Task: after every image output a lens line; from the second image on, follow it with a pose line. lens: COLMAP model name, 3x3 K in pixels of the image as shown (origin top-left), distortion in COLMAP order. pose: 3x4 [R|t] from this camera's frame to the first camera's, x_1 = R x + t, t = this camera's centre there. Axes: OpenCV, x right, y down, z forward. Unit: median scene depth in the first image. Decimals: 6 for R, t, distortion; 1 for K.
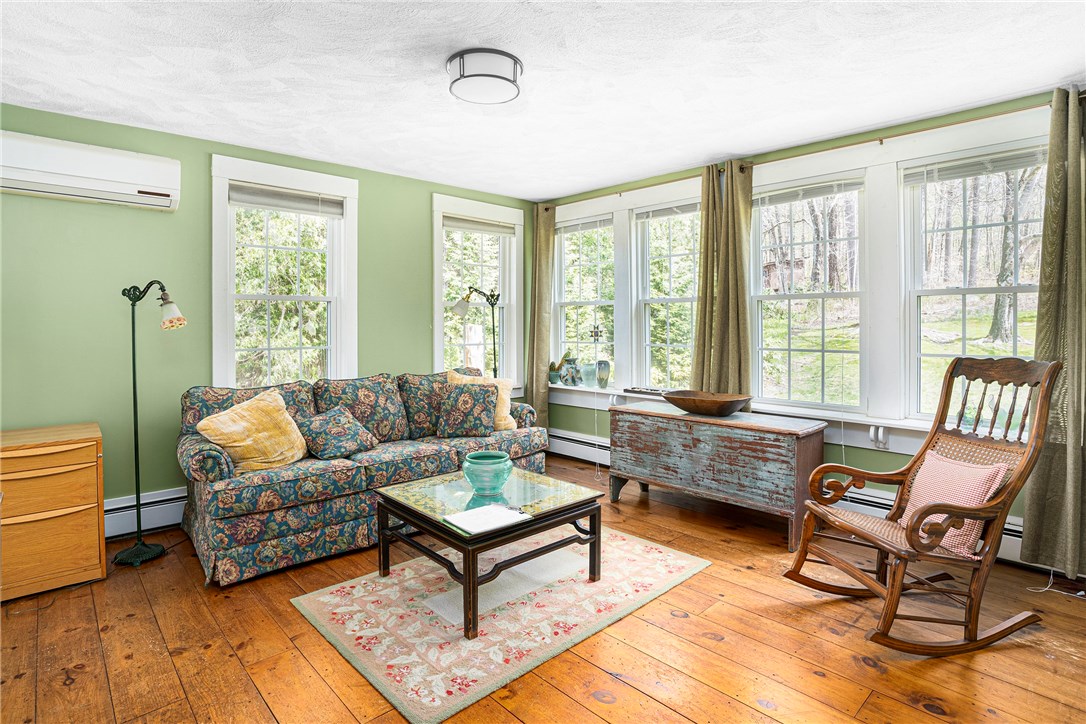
lens RADIAL K [[554.9, 0, 541.4], [0, 554.9, 327.5], [0, 0, 1]] dist [-0.073963, -0.000142]
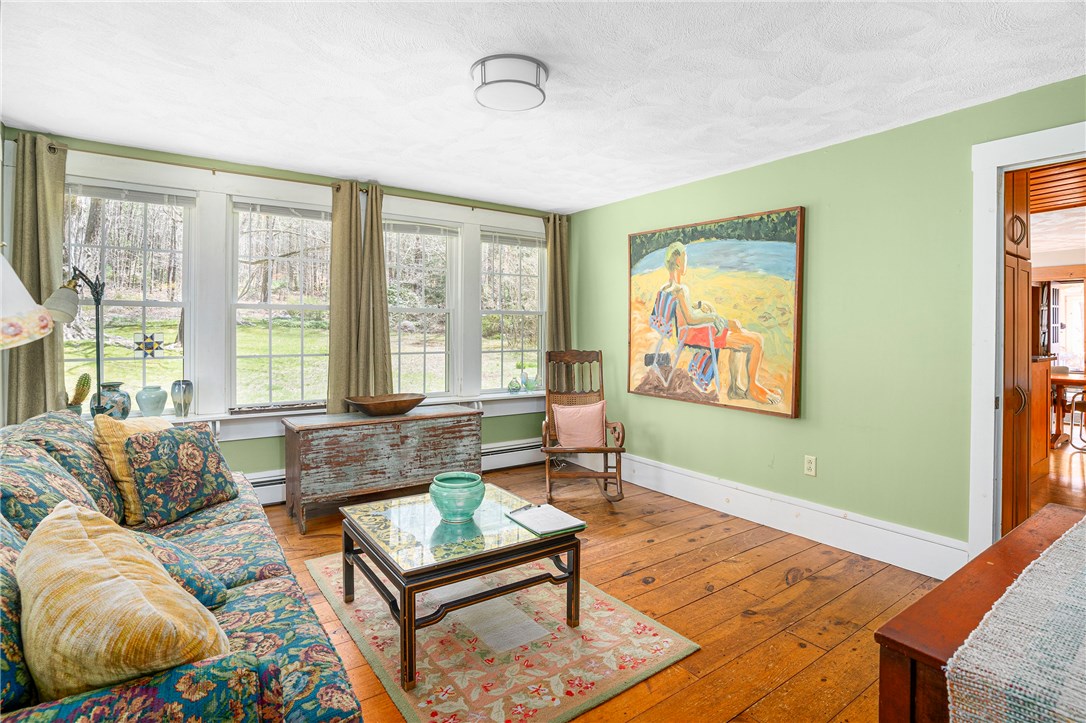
lens RADIAL K [[523.2, 0, 541.2], [0, 523.2, 337.0], [0, 0, 1]] dist [-0.104039, -0.000412]
pose [[0.139476, -0.007447, 0.990197, -0.707703], [0.006828, 0.999955, 0.006558, -0.001789], [-0.990202, 0.005846, 0.139521, 0.580656]]
